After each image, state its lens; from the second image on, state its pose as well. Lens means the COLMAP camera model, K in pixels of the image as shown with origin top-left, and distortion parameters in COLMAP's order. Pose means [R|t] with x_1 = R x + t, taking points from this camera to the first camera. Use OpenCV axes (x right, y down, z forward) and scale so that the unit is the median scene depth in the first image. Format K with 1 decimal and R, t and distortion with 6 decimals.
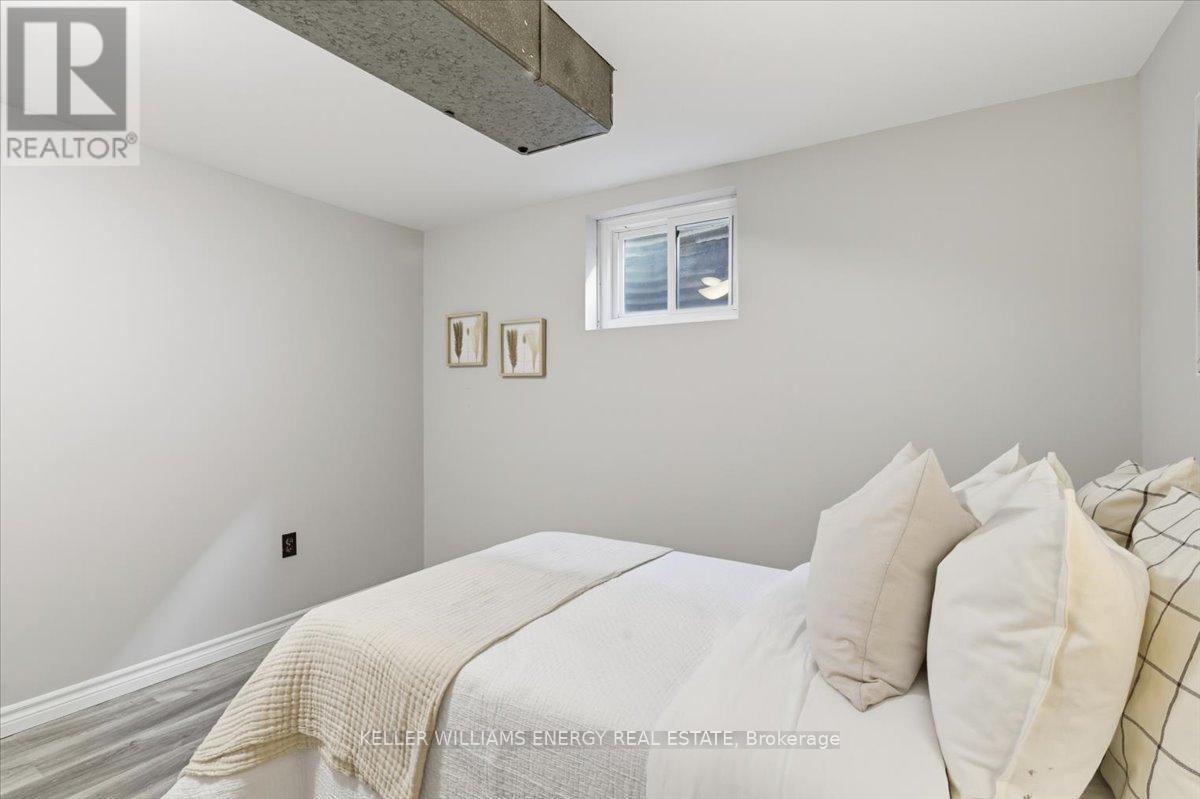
lens RADIAL K [[573.8, 0, 601.2], [0, 573.8, 400.6], [0, 0, 1]] dist [0.001455, 0.000124]
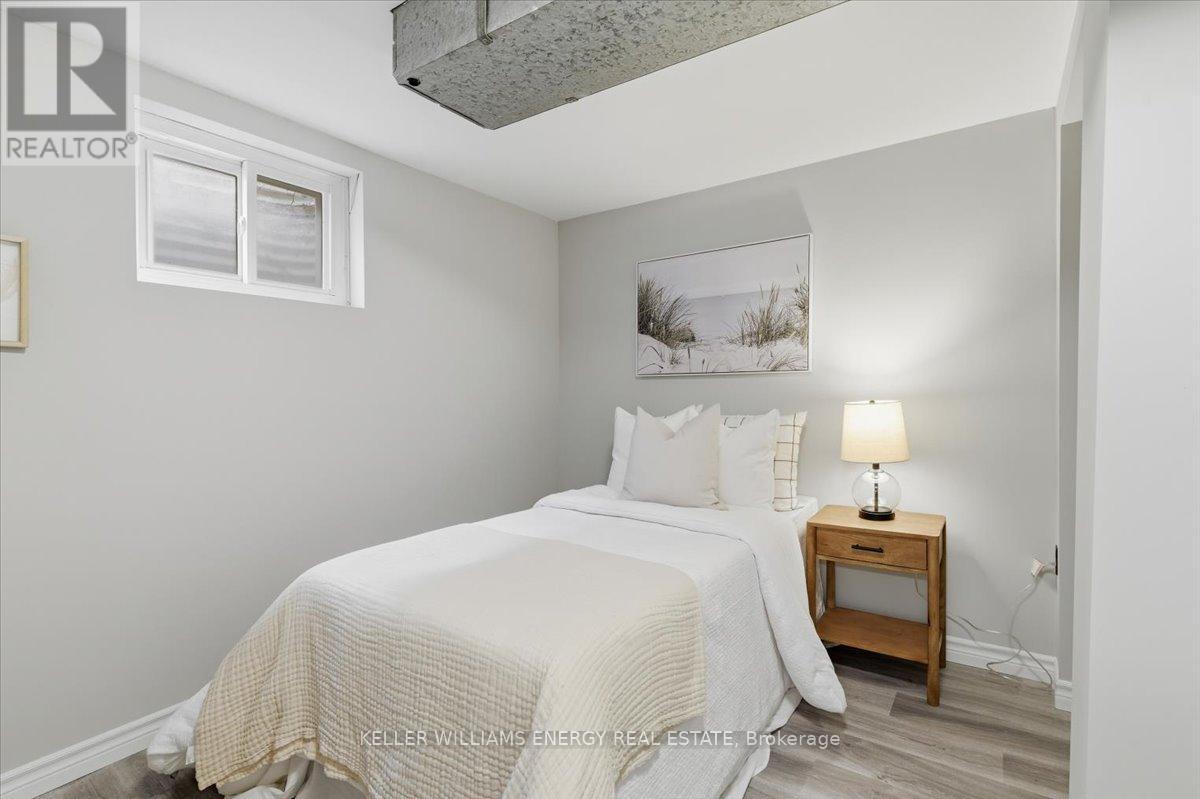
lens RADIAL K [[573.8, 0, 601.5], [0, 573.8, 400.5], [0, 0, 1]] dist [0.001455, 0.000124]
pose [[0.053189, -0.003823, 0.998577, -0.624652], [-0.007018, 0.999967, 0.004202, -0.000171], [-0.998560, -0.007231, 0.053160, 0.472787]]
